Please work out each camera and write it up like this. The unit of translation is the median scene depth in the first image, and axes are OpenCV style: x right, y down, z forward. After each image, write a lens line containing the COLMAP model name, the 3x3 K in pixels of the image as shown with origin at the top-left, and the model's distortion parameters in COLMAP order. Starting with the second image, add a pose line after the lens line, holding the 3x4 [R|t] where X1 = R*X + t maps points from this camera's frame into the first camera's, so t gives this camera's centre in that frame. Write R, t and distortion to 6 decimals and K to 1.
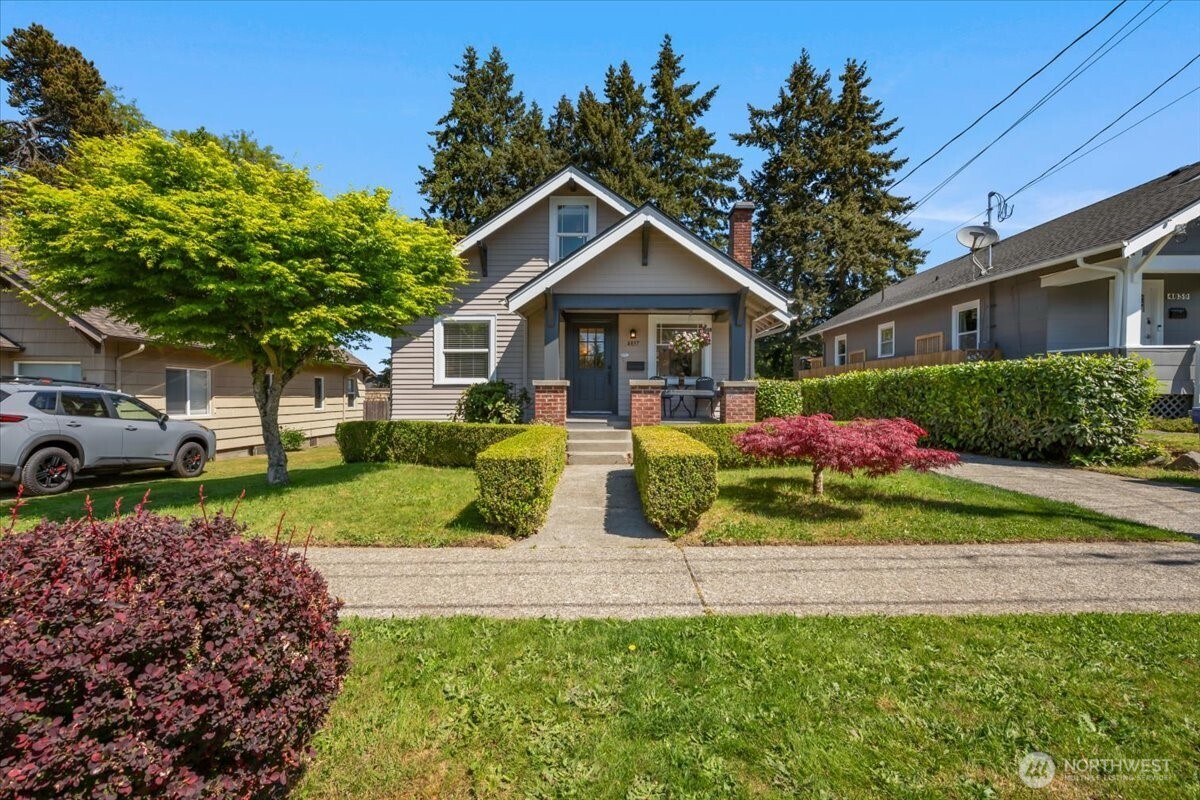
lens RADIAL K [[527.9, 0, 596.6], [0, 527.9, 401.6], [0, 0, 1]] dist [-0.000629, -0.000743]
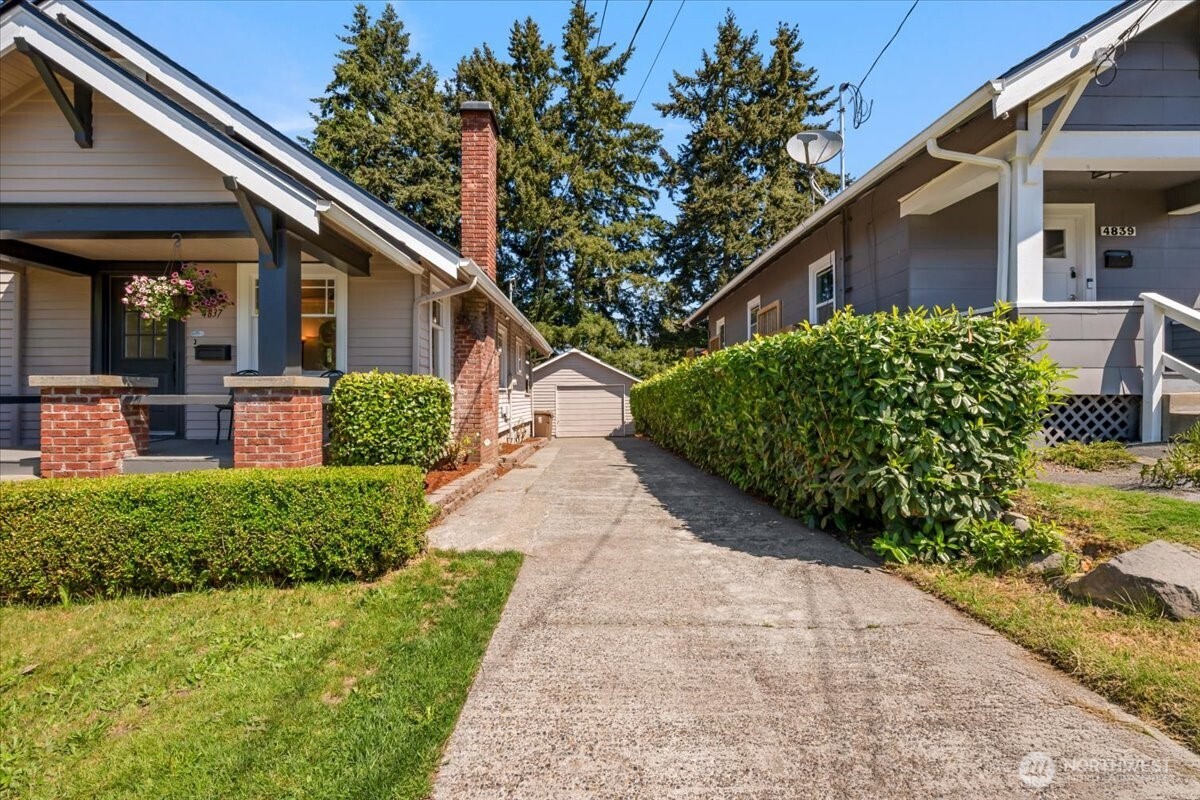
lens RADIAL K [[527.9, 0, 606.1], [0, 527.9, 393.3], [0, 0, 1]] dist [-0.000629, -0.000743]
pose [[0.999150, -0.009425, 0.040129, 0.466817], [0.009973, 0.999859, -0.013474, -0.010378], [-0.039996, 0.013863, 0.999104, 0.400743]]
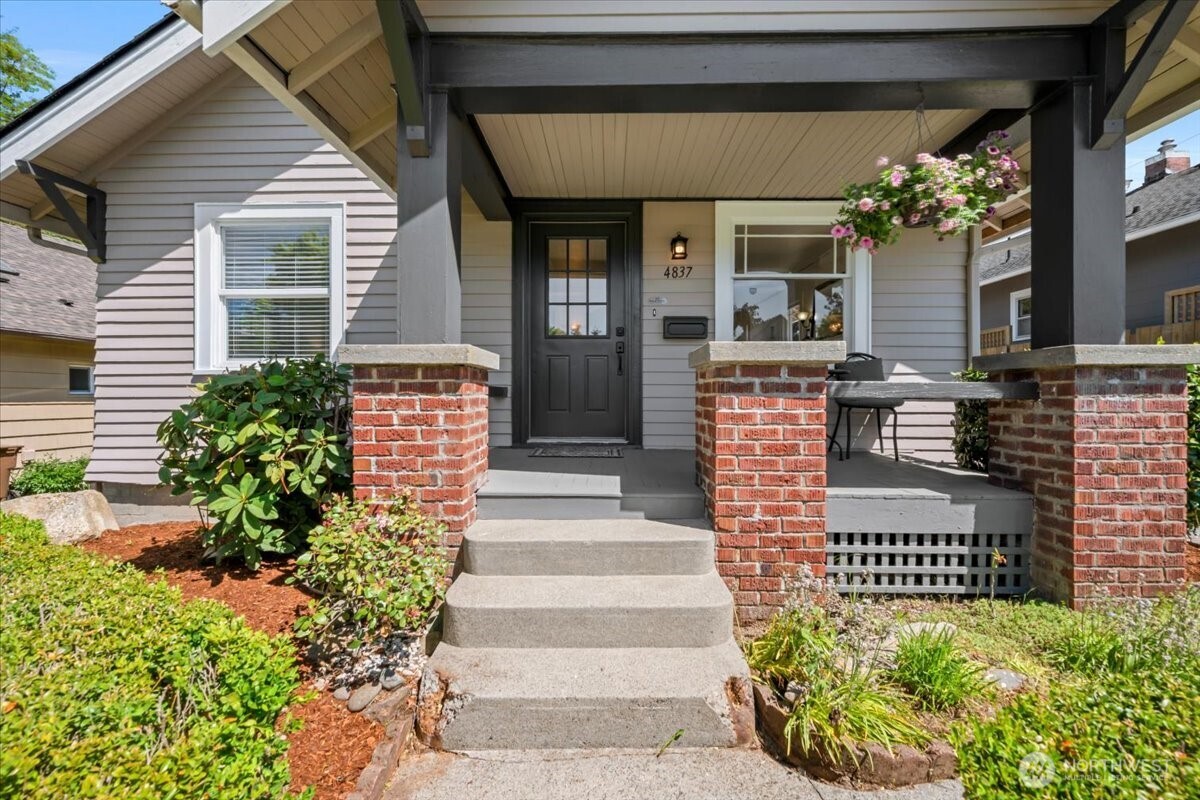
lens RADIAL K [[474.0, 0, 604.6], [0, 474.0, 396.0], [0, 0, 1]] dist [0.006785, -0.000050]
pose [[0.999780, -0.003681, 0.020673, 0.004352], [0.004015, 0.999861, -0.016154, -0.008444], [-0.020611, 0.016233, 0.999656, 0.624453]]
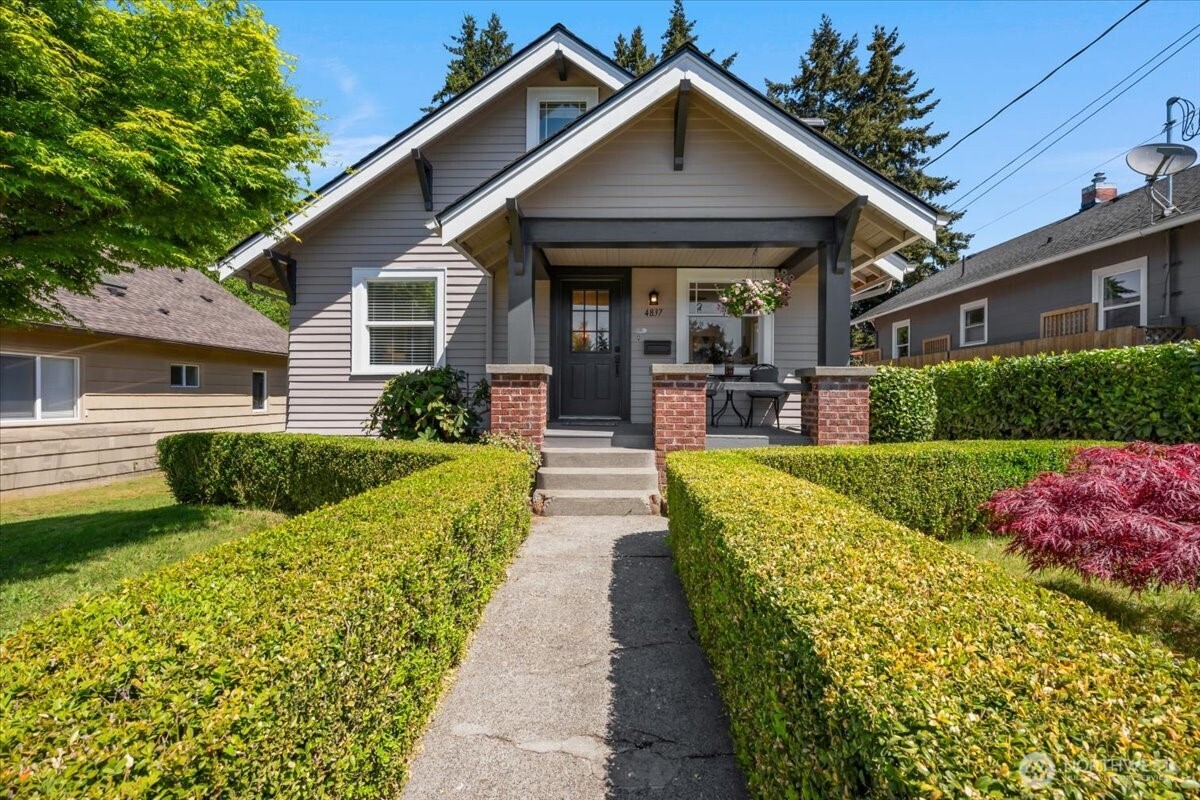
lens RADIAL K [[527.9, 0, 600.4], [0, 527.9, 394.3], [0, 0, 1]] dist [-0.000629, -0.000743]
pose [[0.999996, 0.002404, -0.001579, 0.004761], [-0.002427, 0.999884, -0.015024, 0.000909], [0.001542, 0.015027, 0.999886, 0.341796]]
